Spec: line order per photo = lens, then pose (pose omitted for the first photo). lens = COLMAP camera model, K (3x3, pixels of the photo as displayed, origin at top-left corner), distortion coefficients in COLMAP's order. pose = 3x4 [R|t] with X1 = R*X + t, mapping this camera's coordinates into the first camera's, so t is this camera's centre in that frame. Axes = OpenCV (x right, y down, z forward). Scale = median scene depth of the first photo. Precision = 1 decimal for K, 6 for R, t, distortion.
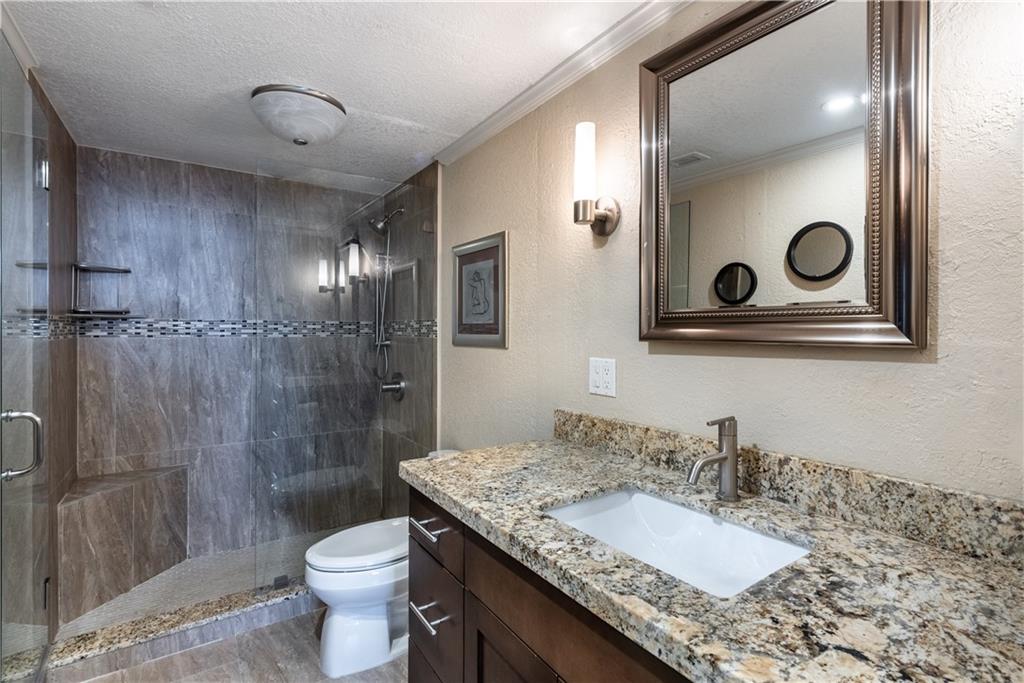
lens RADIAL K [[472.9, 0, 508.3], [0, 472.9, 332.2], [0, 0, 1]] dist [0.014961, -0.004675]
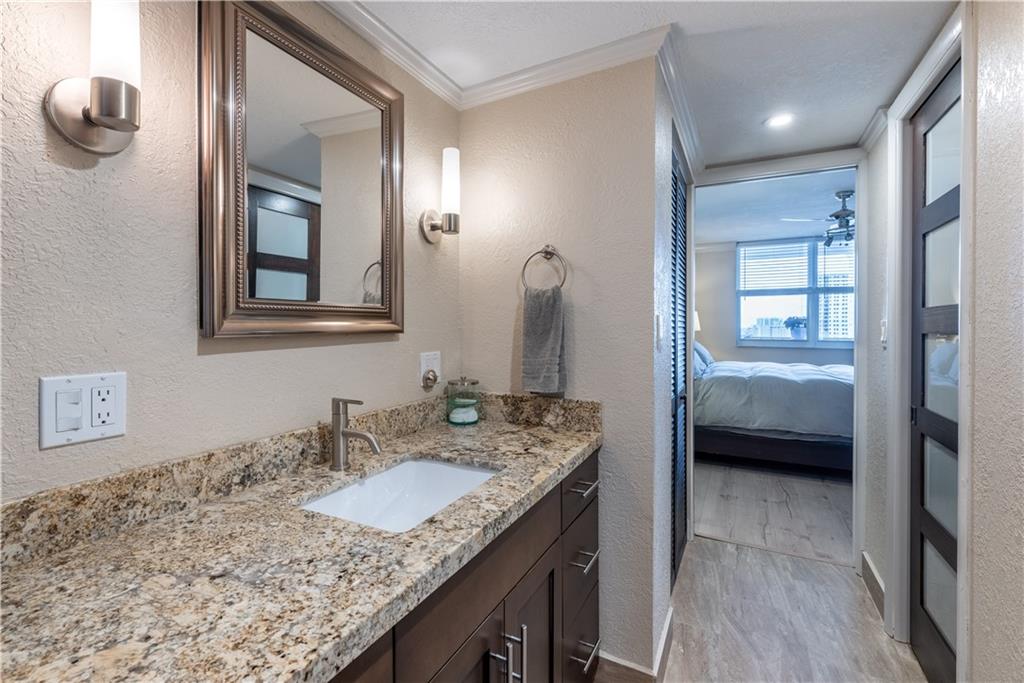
lens RADIAL K [[472.9, 0, 502.5], [0, 472.9, 334.3], [0, 0, 1]] dist [0.014961, -0.004675]
pose [[-0.485150, -0.017879, 0.874248, -0.689333], [0.003922, 0.999736, 0.022622, -0.002095], [-0.874422, 0.014404, -0.484952, 1.130150]]
